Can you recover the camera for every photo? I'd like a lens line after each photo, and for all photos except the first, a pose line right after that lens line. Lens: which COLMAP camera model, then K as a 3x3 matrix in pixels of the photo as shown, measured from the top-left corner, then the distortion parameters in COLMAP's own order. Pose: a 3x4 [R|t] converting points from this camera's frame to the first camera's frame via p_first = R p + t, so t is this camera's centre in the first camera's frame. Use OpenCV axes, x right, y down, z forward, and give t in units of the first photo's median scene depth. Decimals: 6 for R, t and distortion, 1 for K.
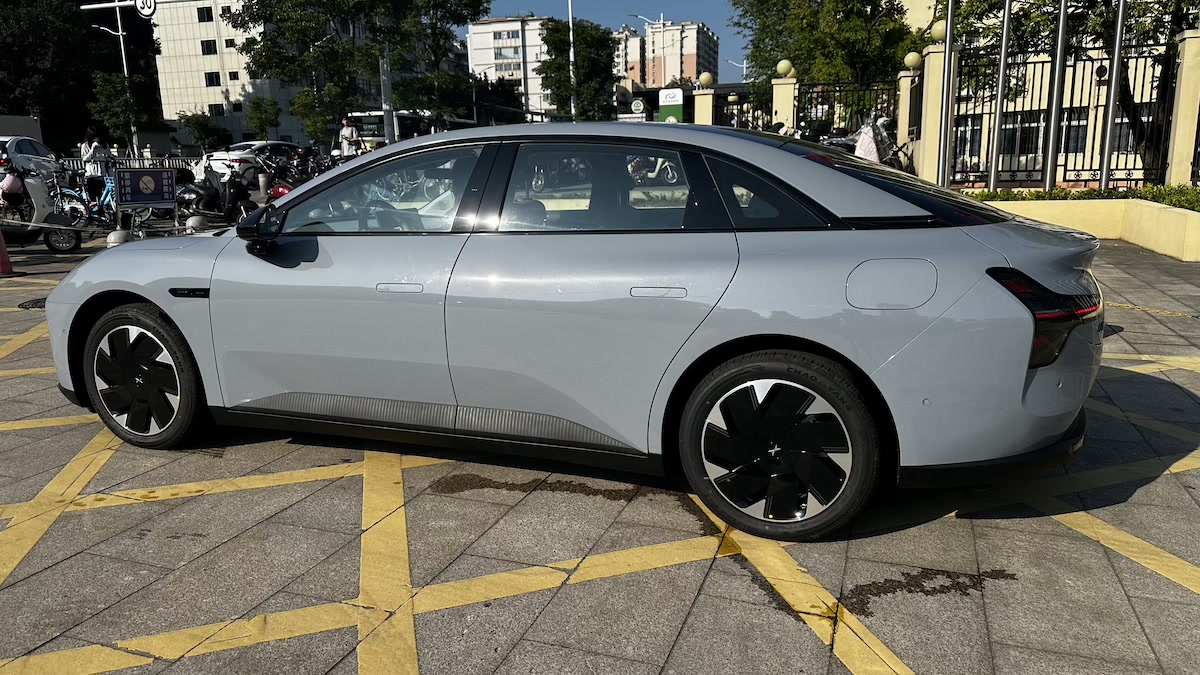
lens RADIAL K [[836.2, 0, 600.0], [0, 836.2, 337.5], [0, 0, 1]] dist [0.074259, -0.081043]
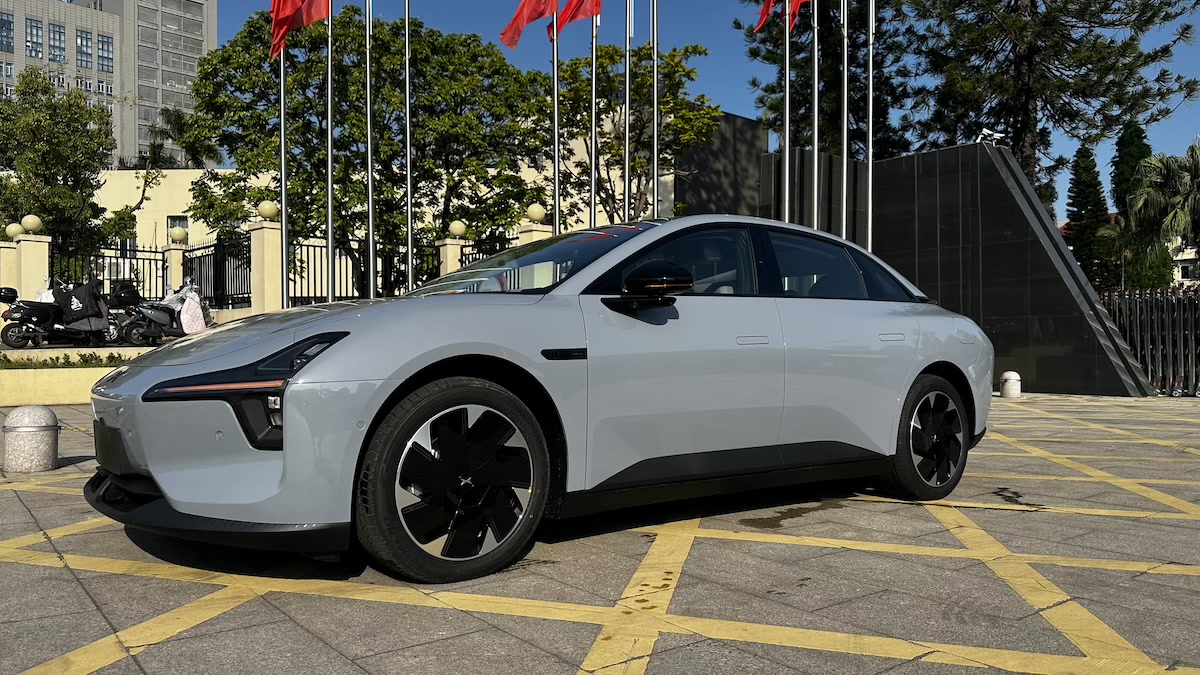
lens RADIAL K [[813.3, 0, 600.0], [0, 813.3, 337.5], [0, 0, 1]] dist [0.159821, -0.278299]
pose [[0.539189, 0.026832, 0.841757, -1.223063], [0.160299, 0.977951, -0.133853, 0.048484], [-0.826789, 0.207105, 0.522999, 0.573492]]
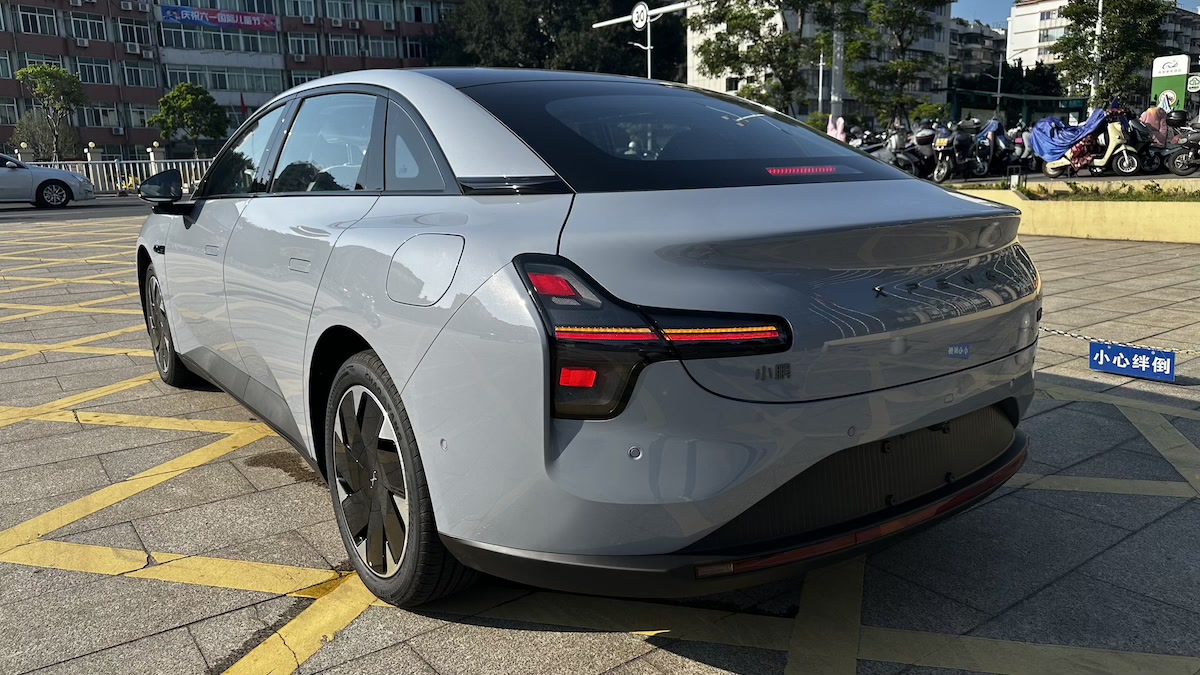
lens RADIAL K [[844.7, 0, 600.0], [0, 844.7, 337.5], [0, 0, 1]] dist [-0.008029, 0.000640]
pose [[0.835831, 0.103197, -0.539200, 0.668937], [-0.100818, 0.994323, 0.034021, -0.036185], [0.539650, 0.025925, 0.841490, 0.393528]]
